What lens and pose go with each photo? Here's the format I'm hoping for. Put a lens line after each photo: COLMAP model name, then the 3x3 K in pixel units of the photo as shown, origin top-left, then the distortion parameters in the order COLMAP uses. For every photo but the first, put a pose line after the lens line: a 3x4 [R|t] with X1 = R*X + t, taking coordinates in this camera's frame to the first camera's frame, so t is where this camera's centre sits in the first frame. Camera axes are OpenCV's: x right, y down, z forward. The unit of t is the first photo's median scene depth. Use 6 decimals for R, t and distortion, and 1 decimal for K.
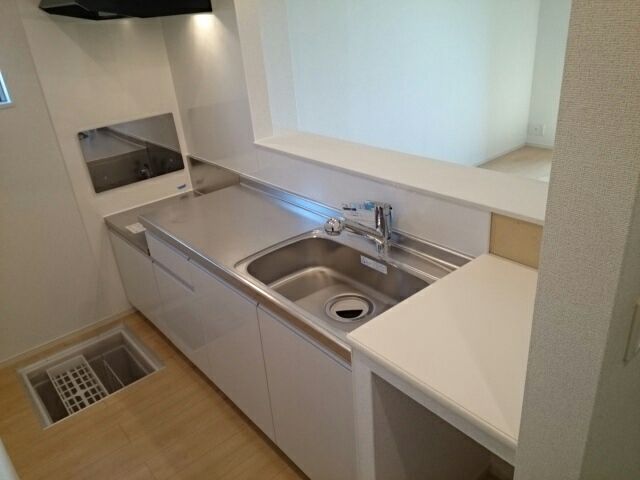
lens RADIAL K [[513.2, 0, 320.0], [0, 513.2, 240.0], [0, 0, 1]] dist [0.116467, -0.097309]
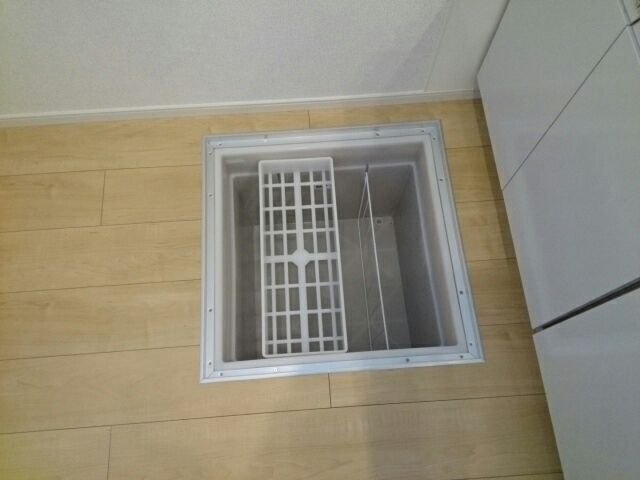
lens RADIAL K [[513.2, 0, 320.0], [0, 513.2, 240.0], [0, 0, 1]] dist [0.116467, -0.097309]
pose [[0.807571, 0.579774, -0.108123, -0.380796], [-0.337121, 0.604223, 0.721986, -0.054743], [0.483920, -0.546604, 0.683407, 0.667501]]
